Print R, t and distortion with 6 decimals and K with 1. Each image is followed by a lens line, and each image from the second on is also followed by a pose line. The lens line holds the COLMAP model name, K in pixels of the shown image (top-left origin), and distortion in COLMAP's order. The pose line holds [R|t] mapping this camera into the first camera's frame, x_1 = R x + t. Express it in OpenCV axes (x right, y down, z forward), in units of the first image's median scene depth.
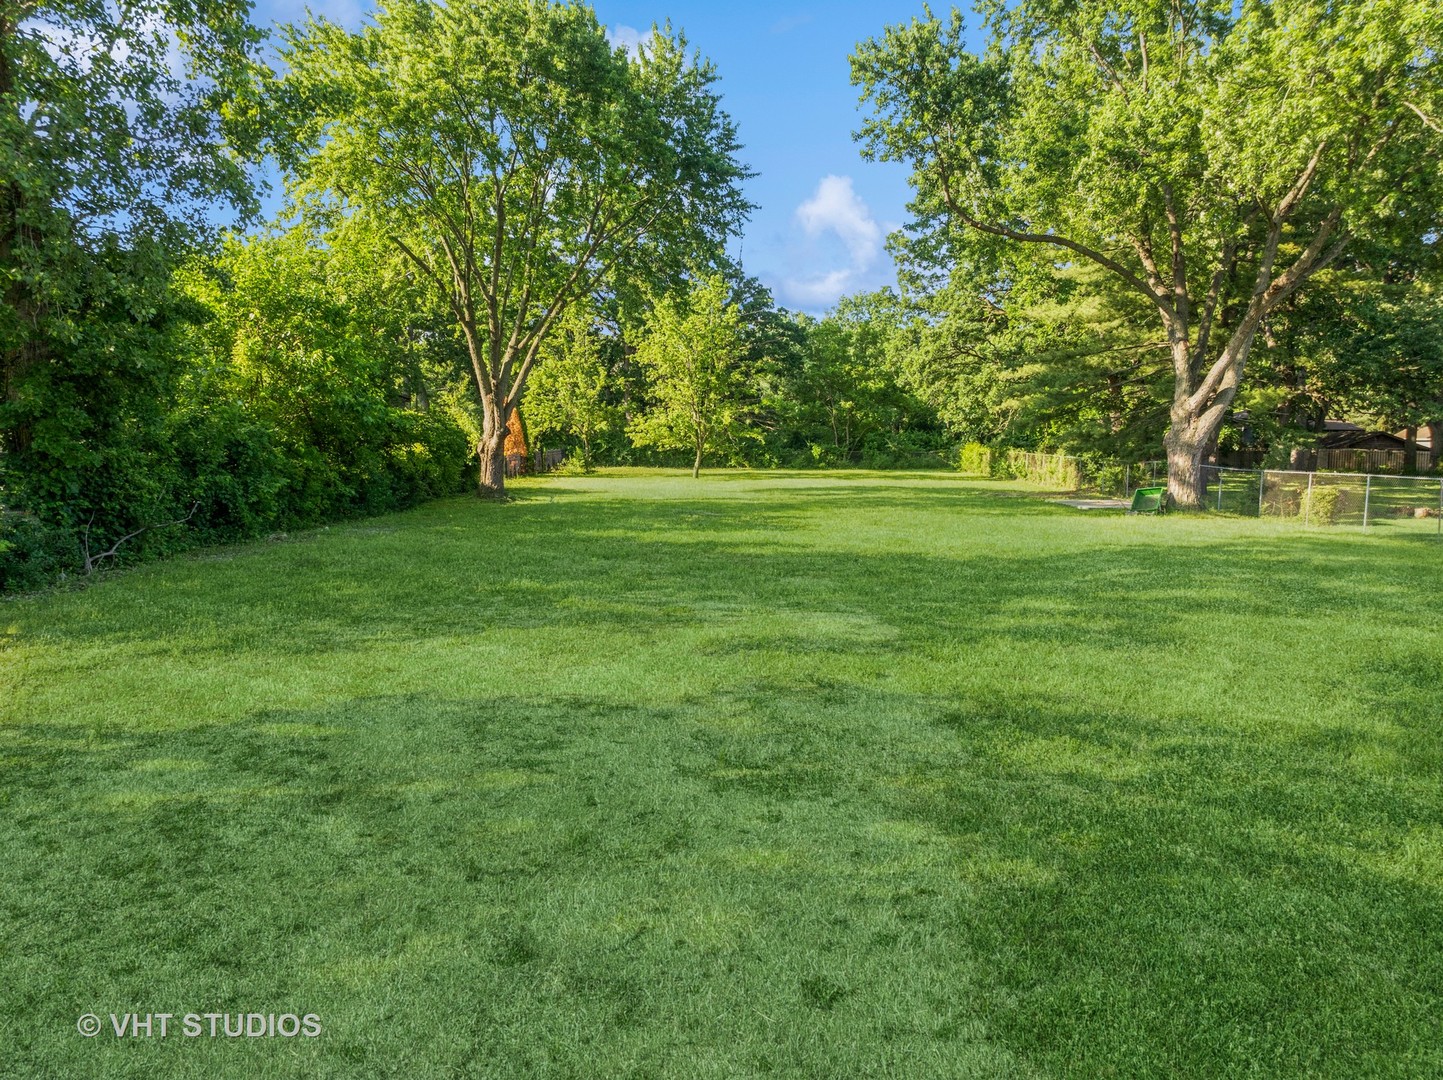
lens RADIAL K [[1013.4, 0, 721.5], [0, 1013.4, 540.0], [0, 0, 1]] dist [-0.064195, 0.032190]
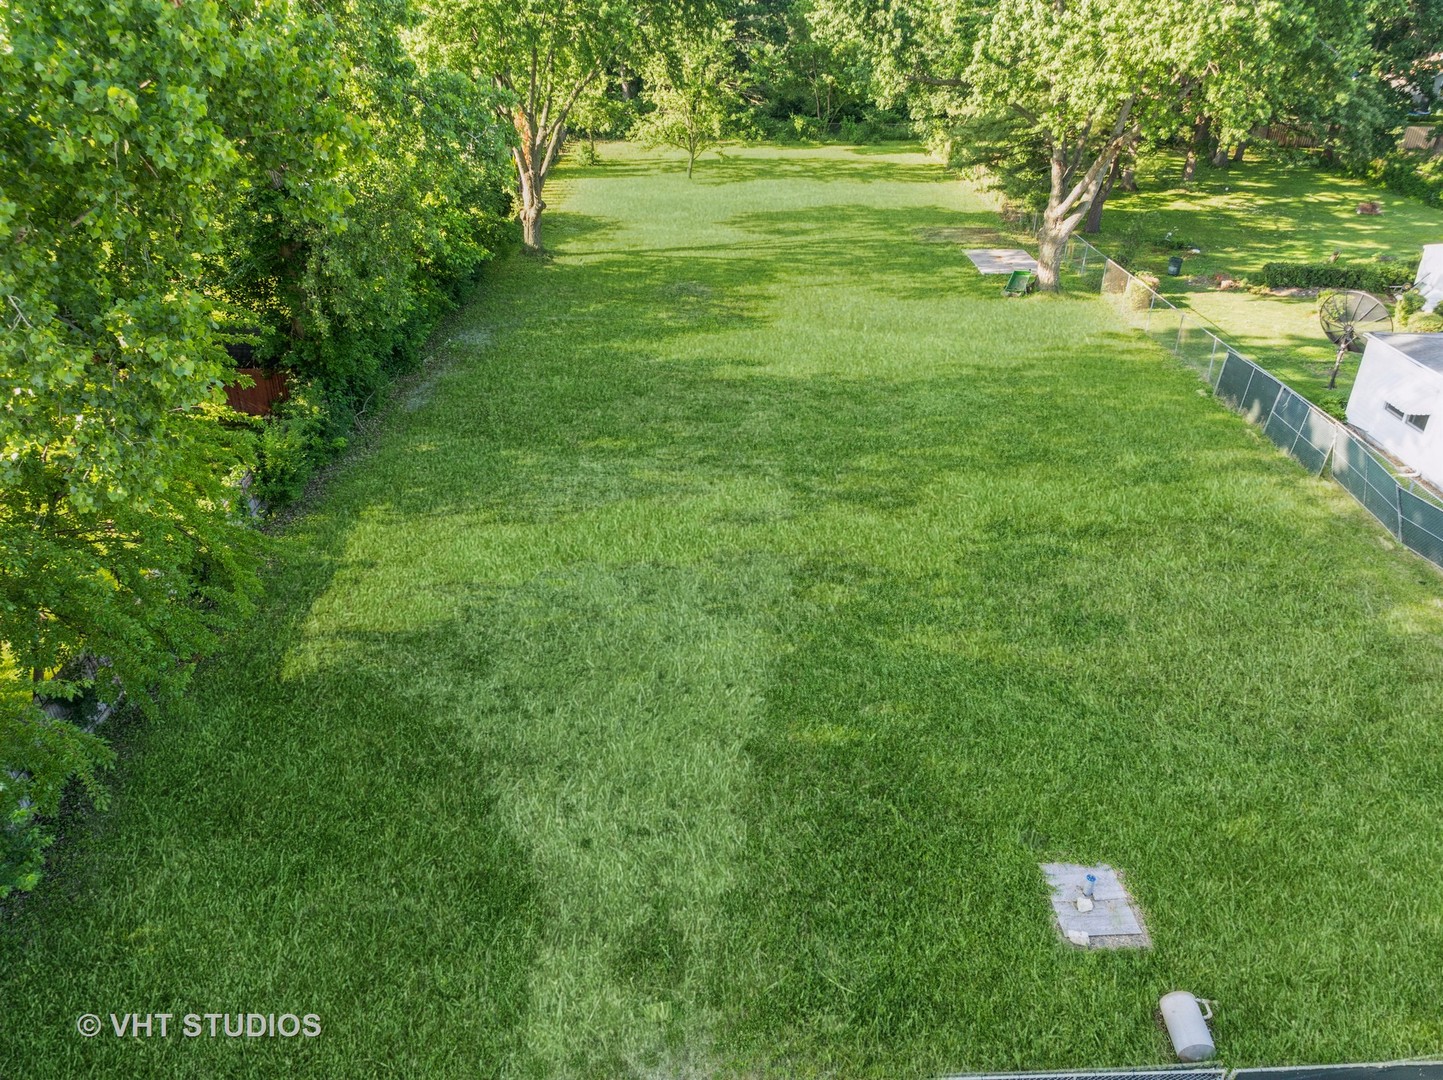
lens RADIAL K [[1013.4, 0, 721.5], [0, 1013.4, 540.0], [0, 0, 1]] dist [-0.064195, 0.032190]
pose [[0.999971, 0.002337, 0.007276, 0.007225], [-0.005094, 0.913528, 0.406745, -0.238084], [-0.005697, -0.406770, 0.913513, -0.348095]]
